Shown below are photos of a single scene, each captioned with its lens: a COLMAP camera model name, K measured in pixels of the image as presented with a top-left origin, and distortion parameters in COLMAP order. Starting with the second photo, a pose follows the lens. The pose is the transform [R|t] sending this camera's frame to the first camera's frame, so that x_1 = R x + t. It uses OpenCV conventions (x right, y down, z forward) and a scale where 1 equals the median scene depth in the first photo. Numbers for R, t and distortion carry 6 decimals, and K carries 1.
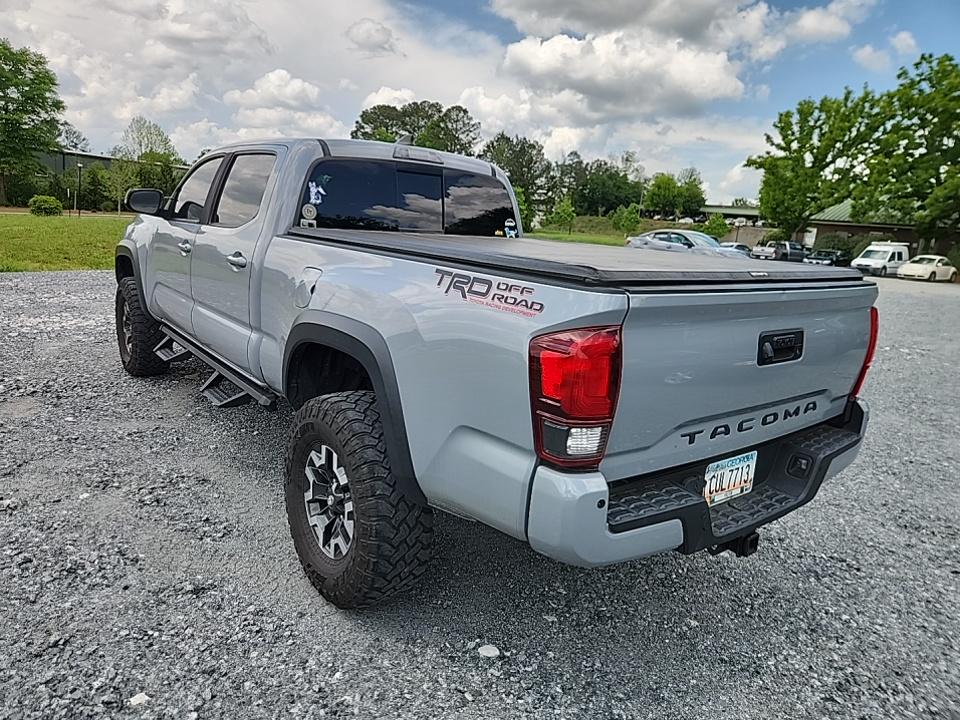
lens RADIAL K [[645.4, 0, 477.0], [0, 645.4, 375.6], [0, 0, 1]] dist [0.059043, -0.051625]
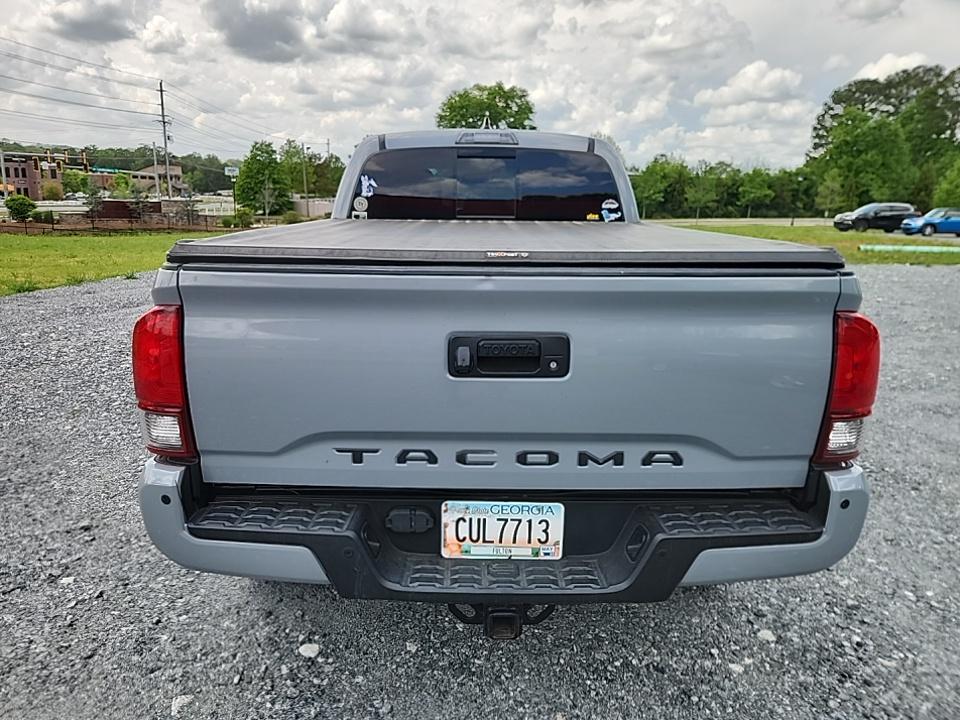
lens RADIAL K [[648.0, 0, 476.0], [0, 648.0, 364.9], [0, 0, 1]] dist [0.061729, -0.050484]
pose [[0.790526, 0.094906, -0.605030, 0.567385], [-0.104398, 0.994343, 0.019569, -0.028989], [0.603465, 0.047694, 0.795962, 0.271540]]
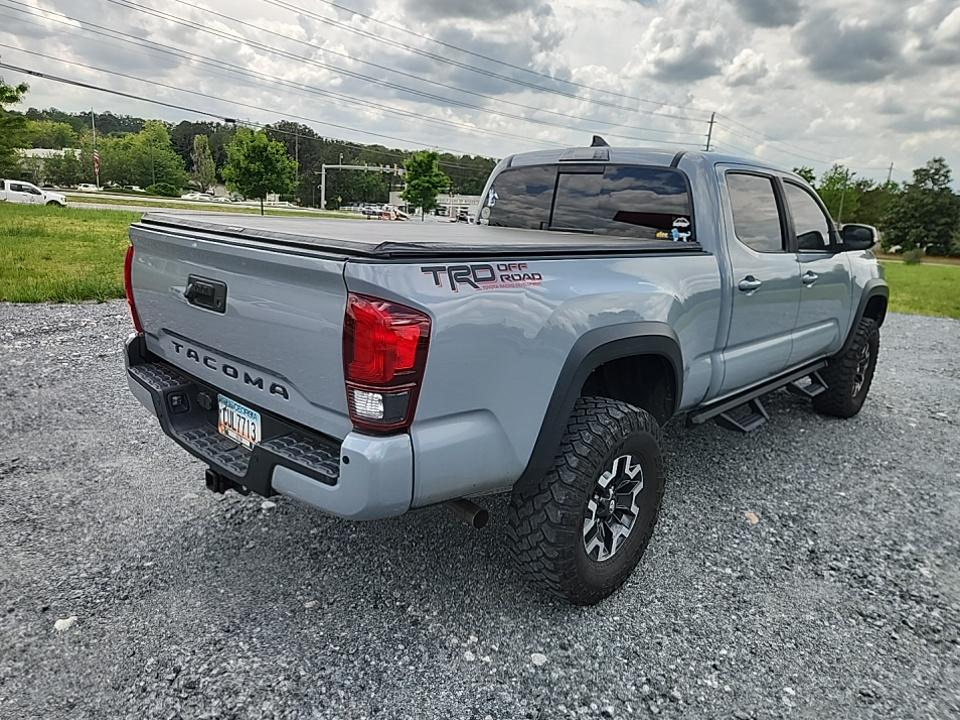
lens RADIAL K [[645.4, 0, 477.0], [0, 645.4, 375.6], [0, 0, 1]] dist [0.059043, -0.051625]
pose [[0.146913, 0.192820, -0.970174, 1.046242], [-0.279540, 0.948928, 0.146267, -0.129098], [0.948828, 0.249713, 0.193310, 0.815085]]
